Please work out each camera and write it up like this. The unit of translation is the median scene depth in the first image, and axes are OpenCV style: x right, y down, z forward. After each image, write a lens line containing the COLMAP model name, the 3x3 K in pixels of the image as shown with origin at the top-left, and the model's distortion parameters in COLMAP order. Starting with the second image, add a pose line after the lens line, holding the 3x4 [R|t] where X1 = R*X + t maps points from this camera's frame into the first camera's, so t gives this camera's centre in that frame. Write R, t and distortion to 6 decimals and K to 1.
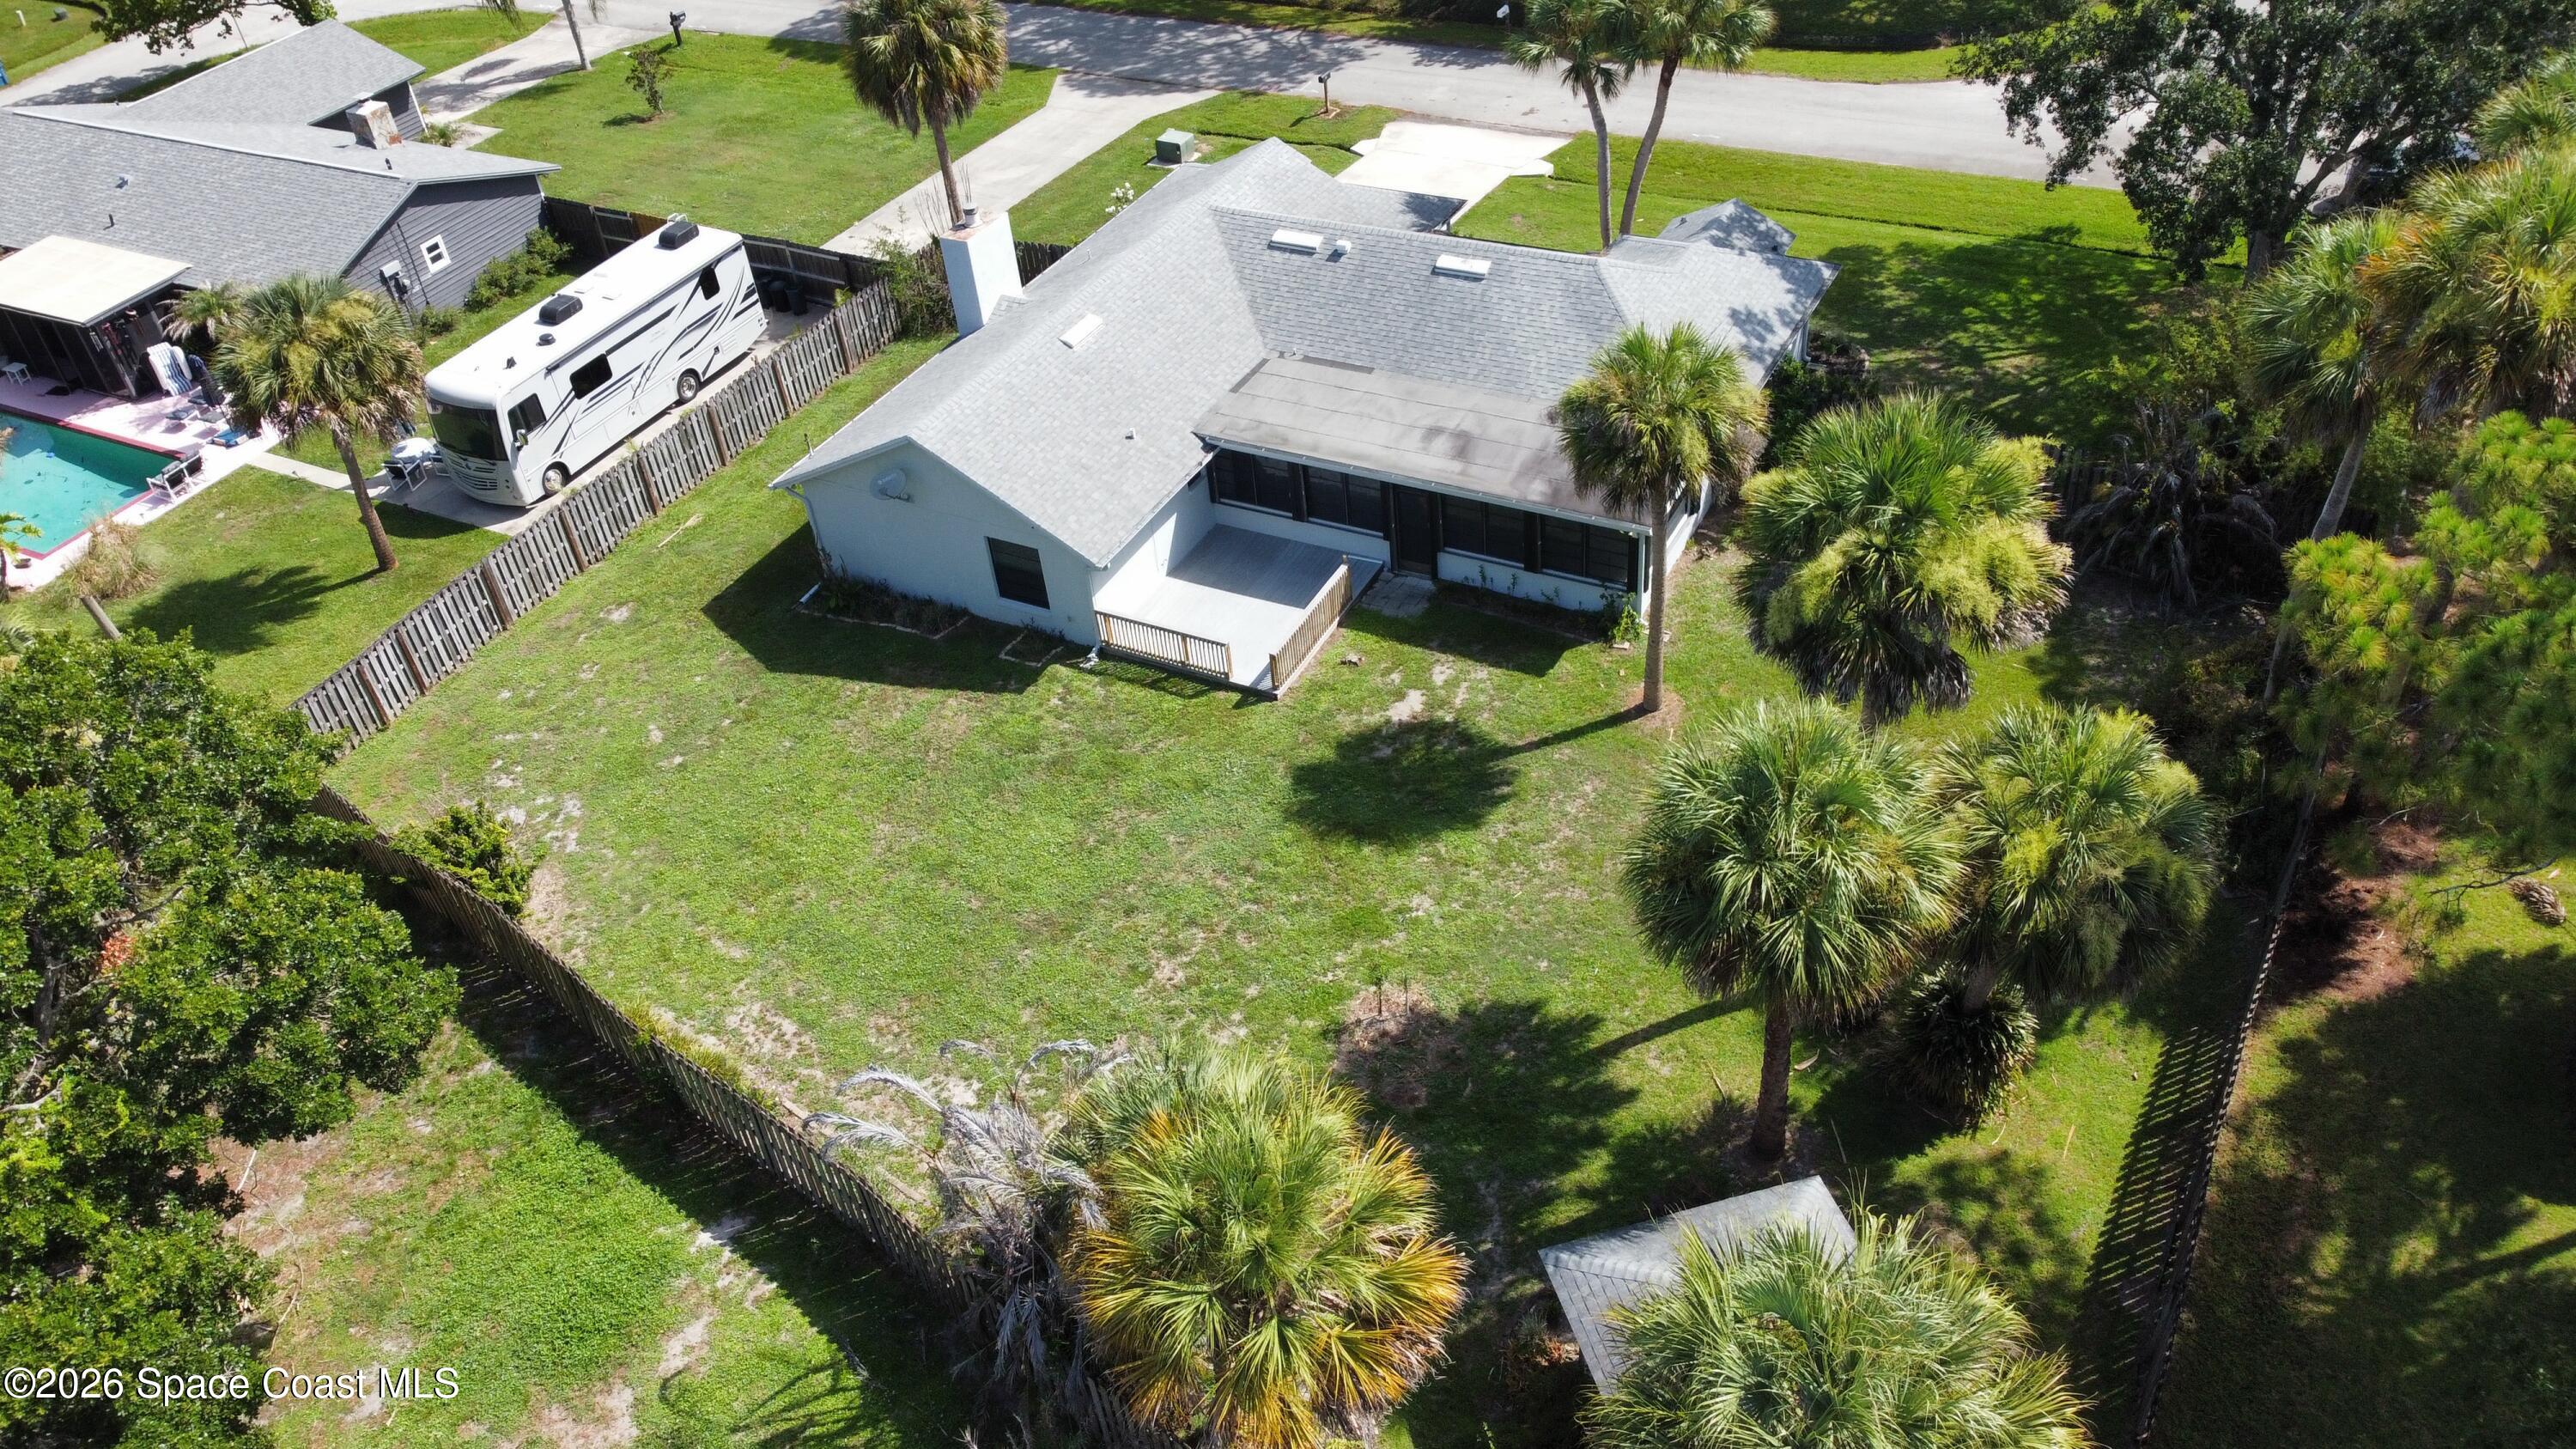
lens RADIAL K [[1869.2, 0, 1287.7], [0, 1869.2, 722.0], [0, 0, 1]] dist [0.000793, -0.005173]
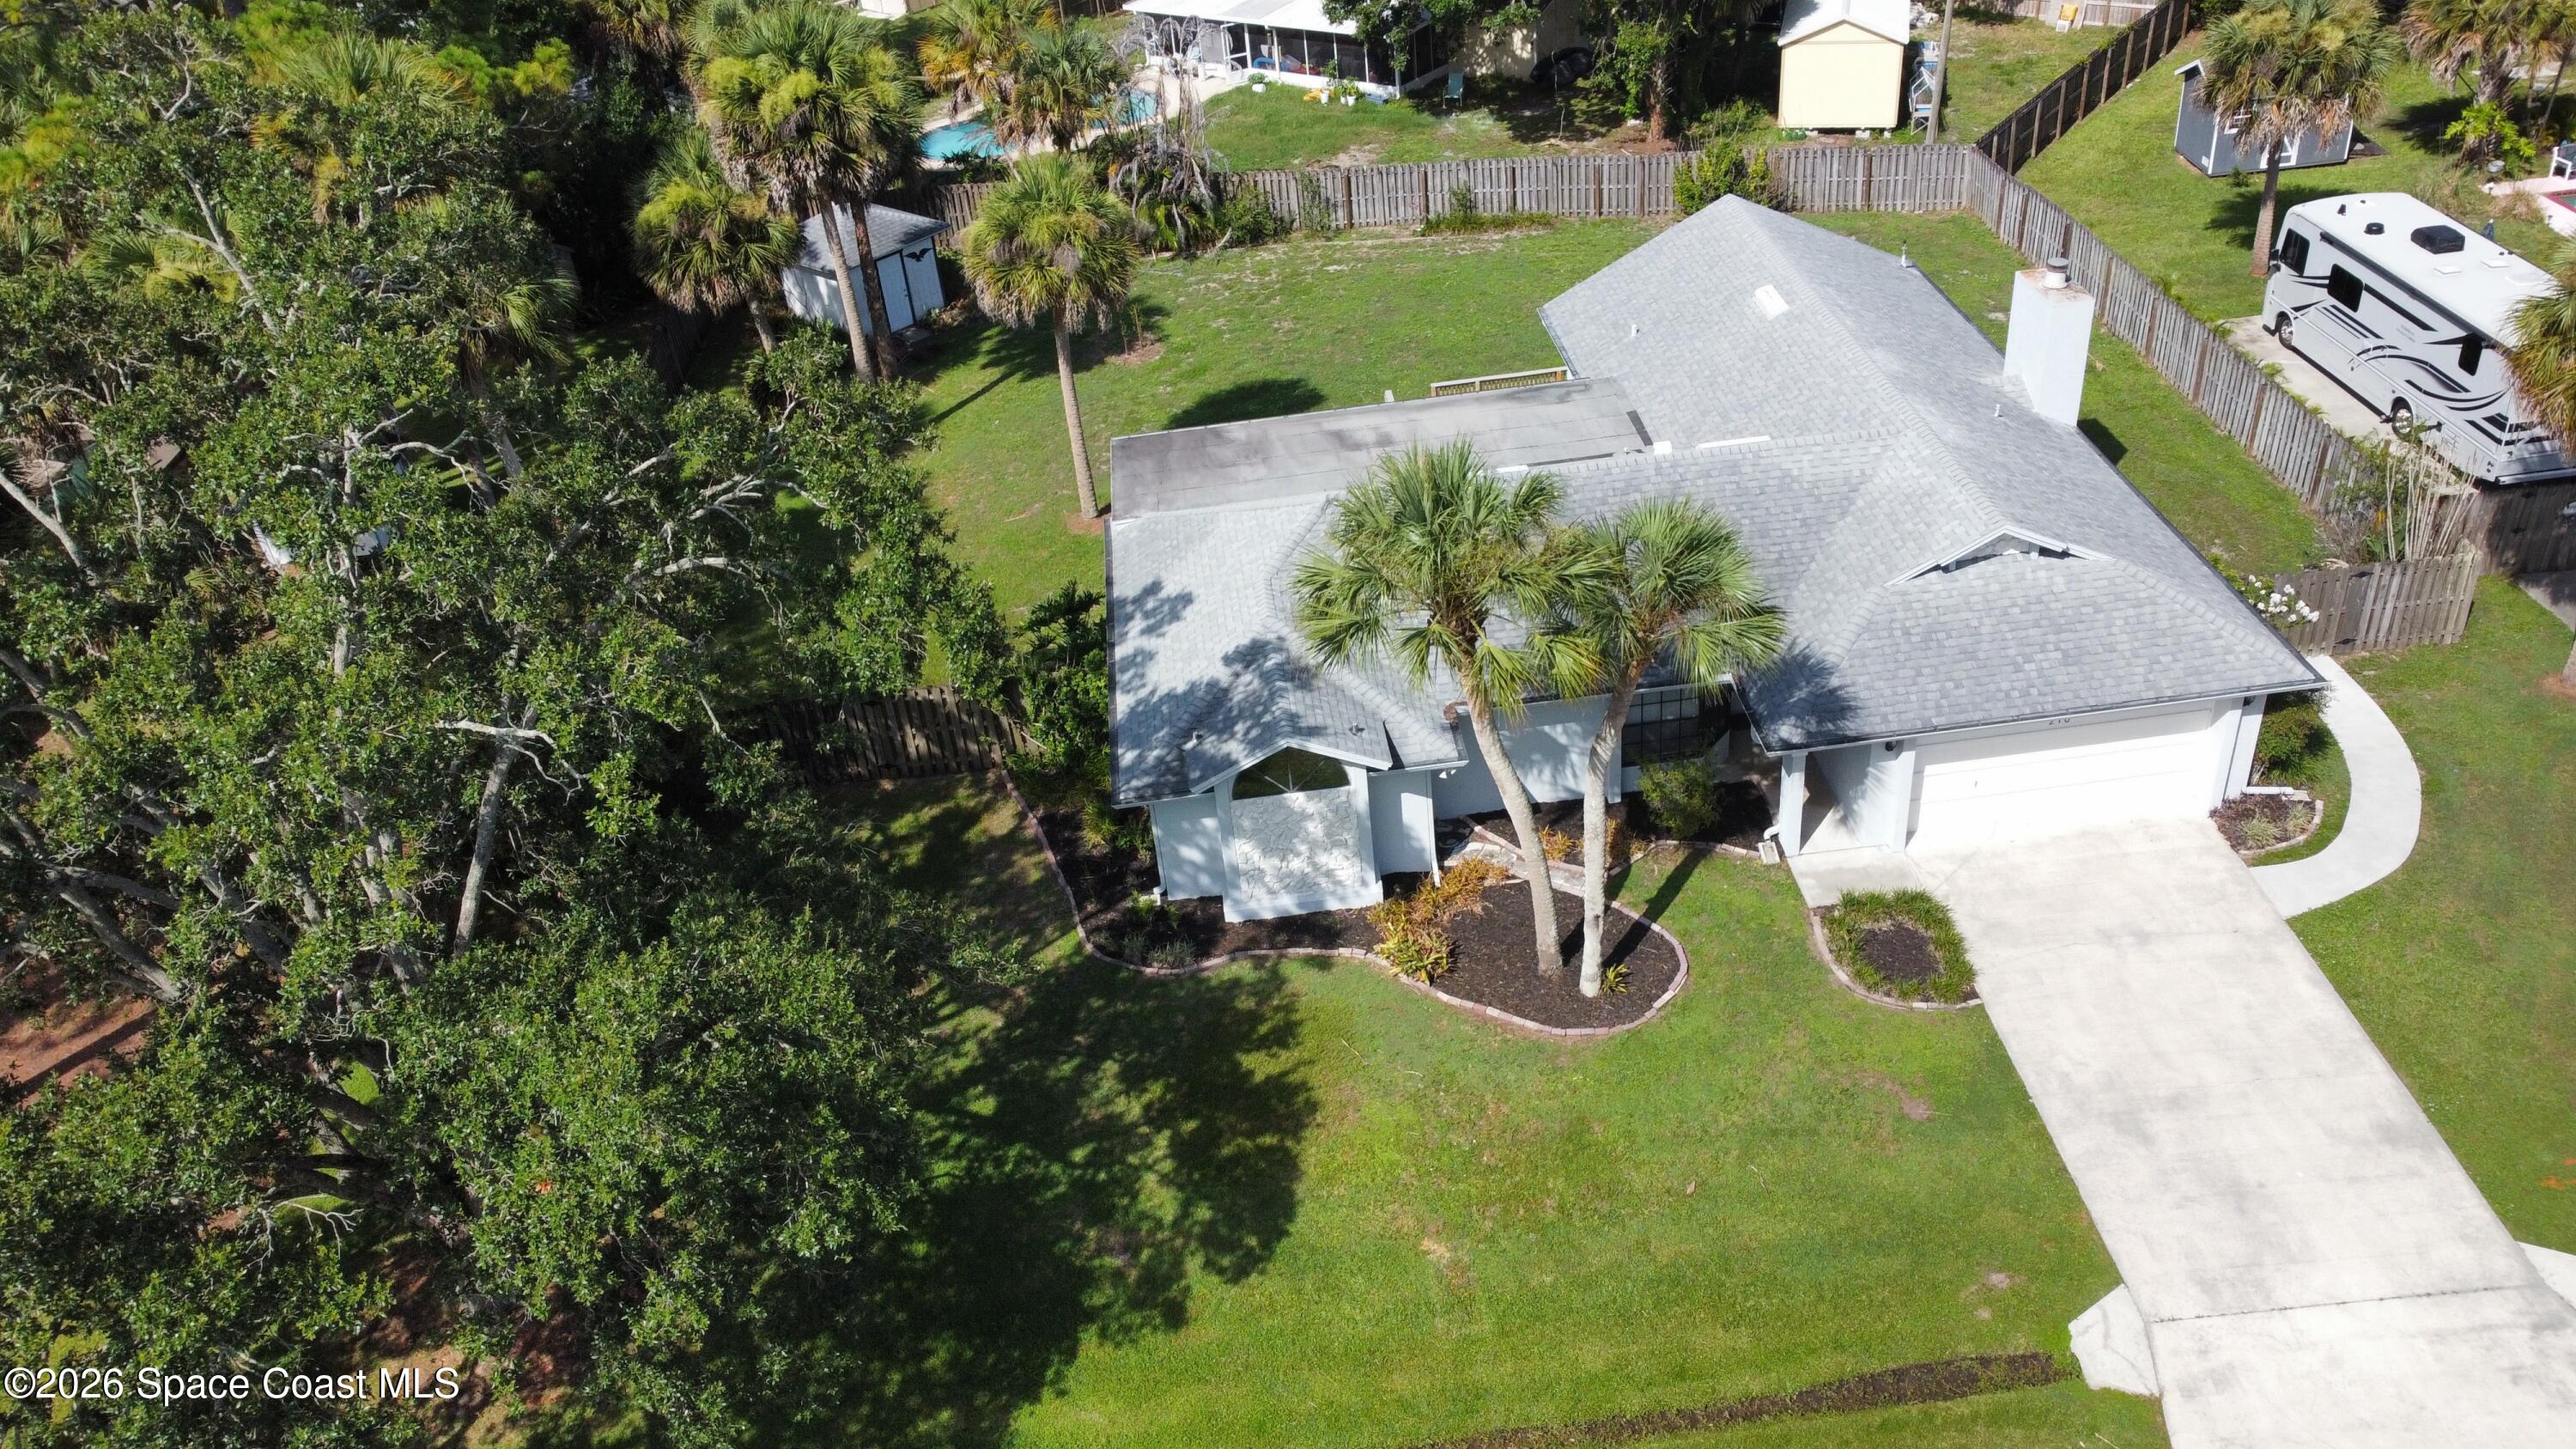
lens RADIAL K [[1783.8, 0, 1287.7], [0, 1783.8, 728.6], [0, 0, 1]] dist [0.001937, -0.000041]
pose [[-0.799506, 0.483088, -0.356954, 0.512341], [-0.240225, 0.287509, 0.927162, -0.937491], [0.550528, 0.827021, -0.113816, 1.179591]]
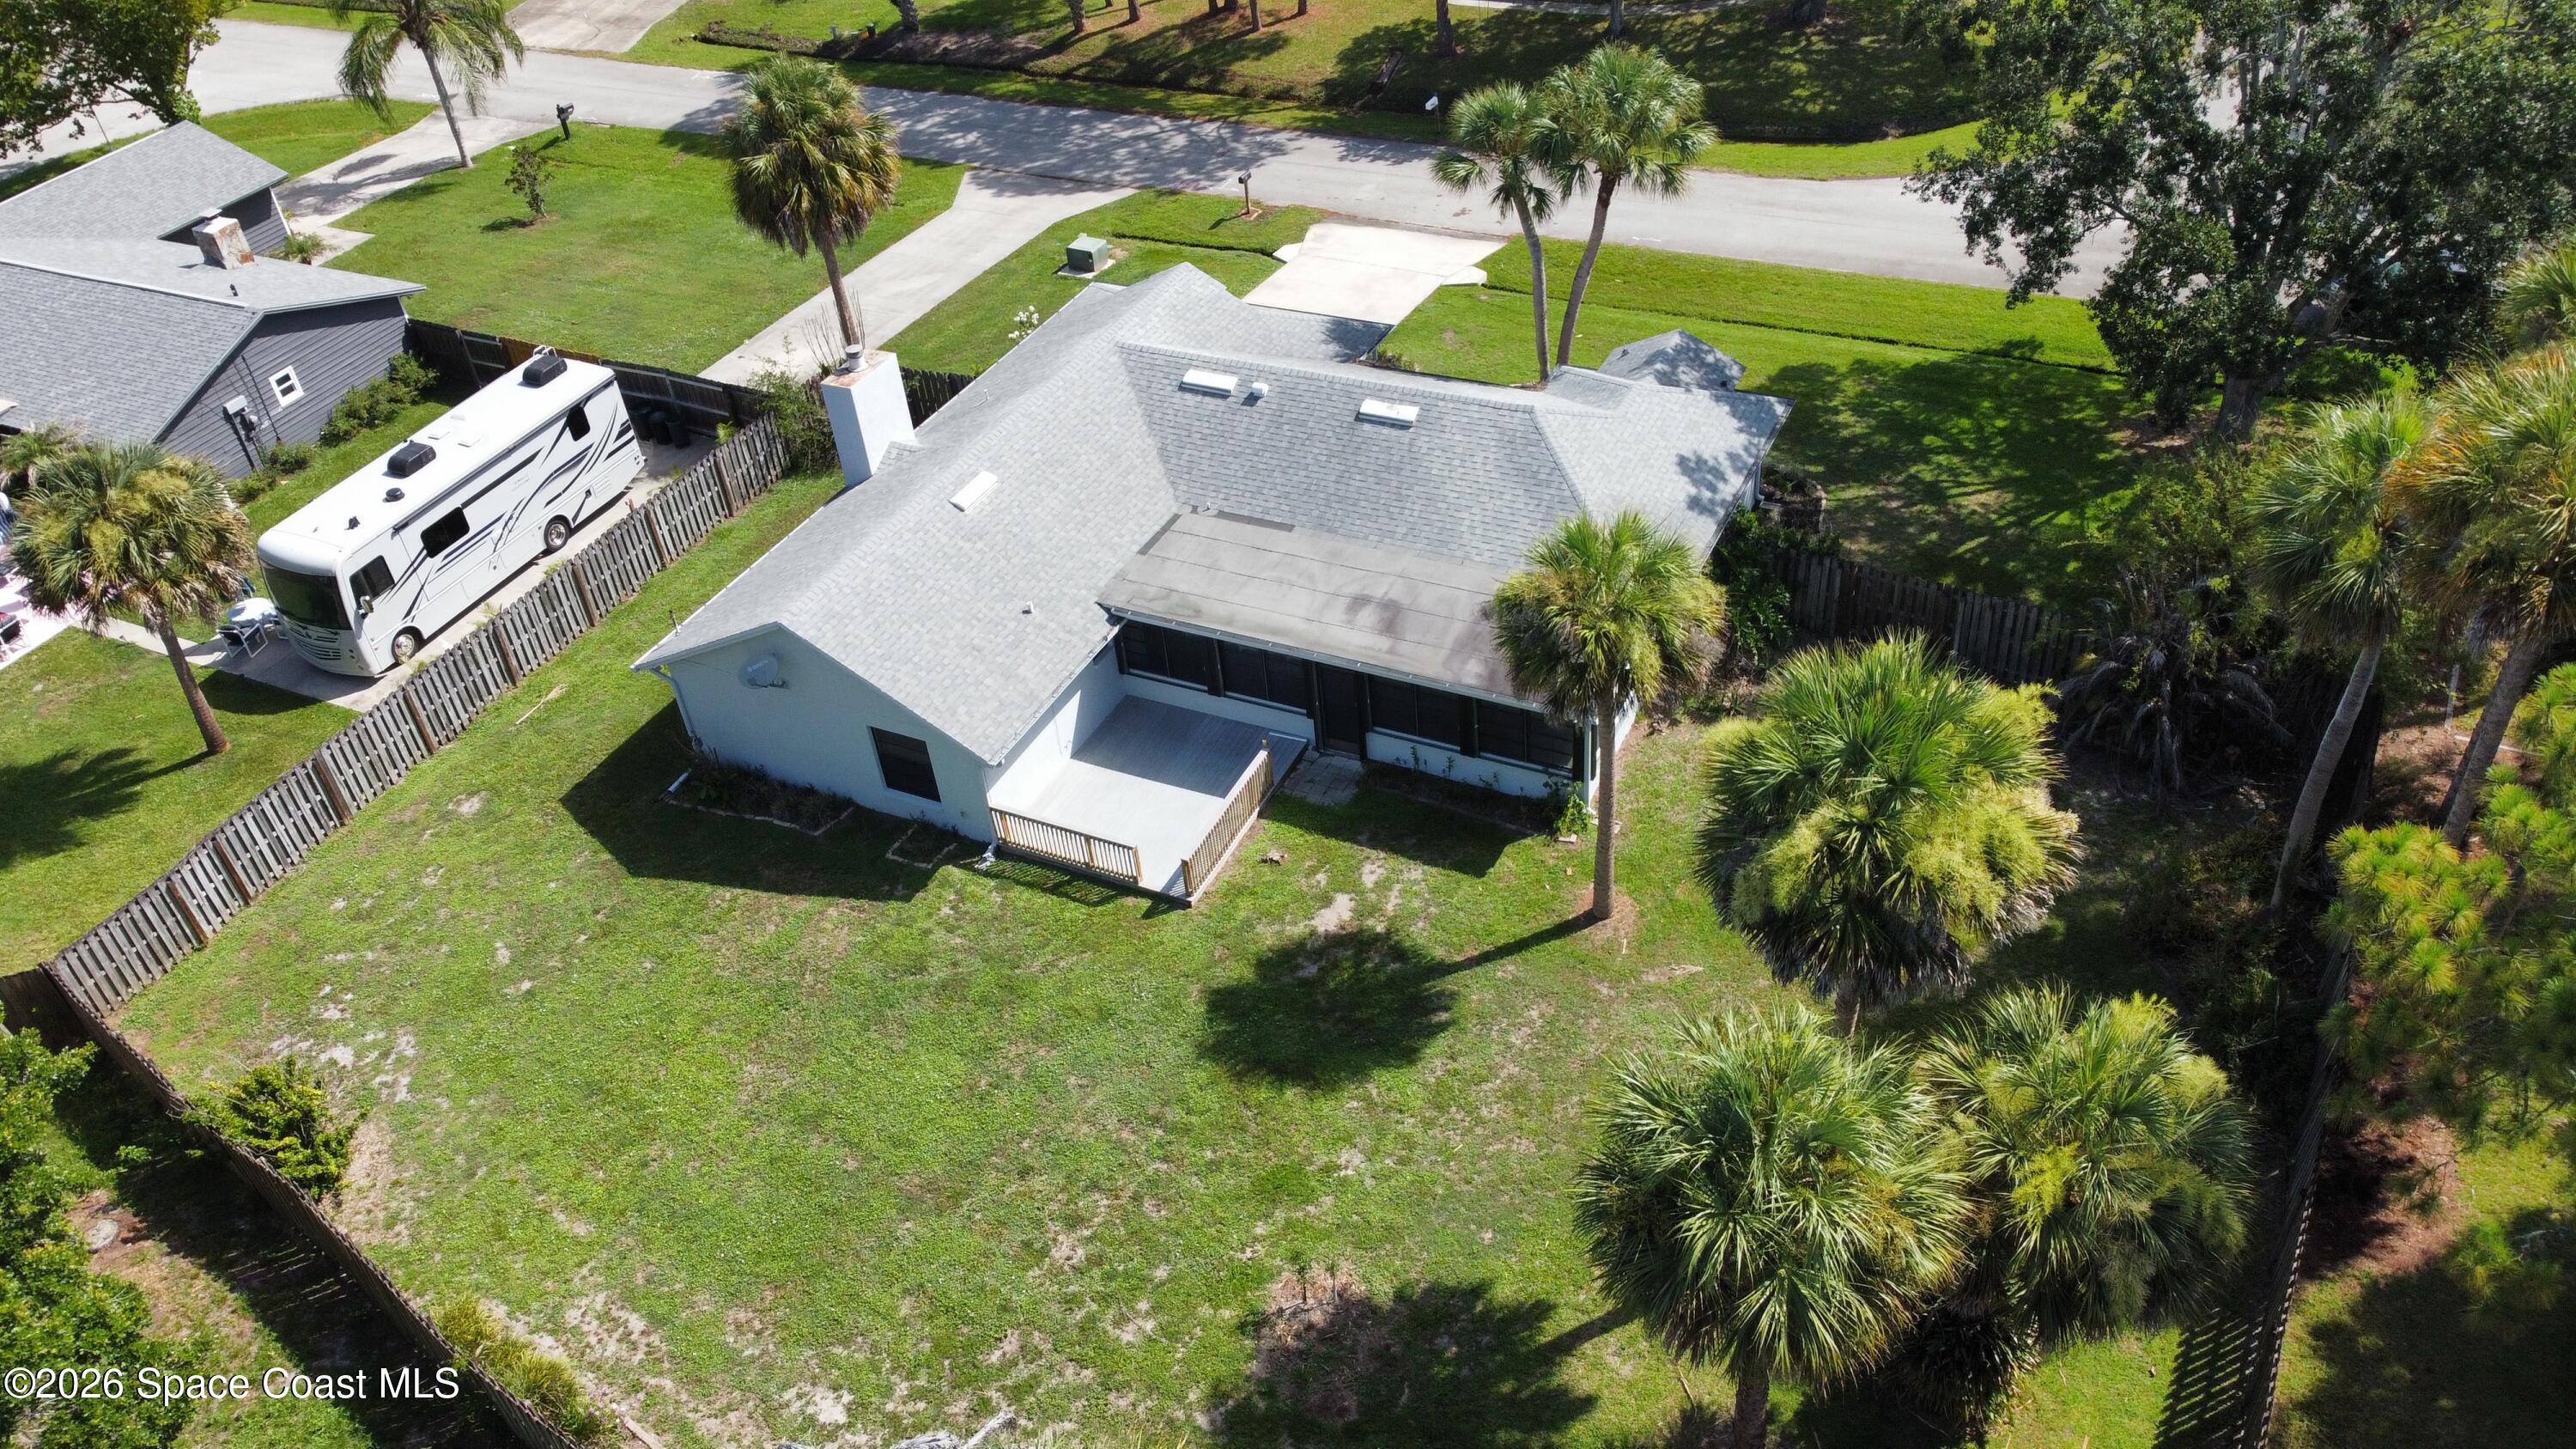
lens RADIAL K [[1865.4, 0, 1284.1], [0, 1865.4, 720.5], [0, 0, 1]] dist [-0.000704, -0.001797]
pose [[0.999552, -0.016787, 0.024774, 0.017925], [0.017152, 0.999747, -0.014579, -0.085459], [-0.024523, 0.014998, 0.999587, 0.089450]]
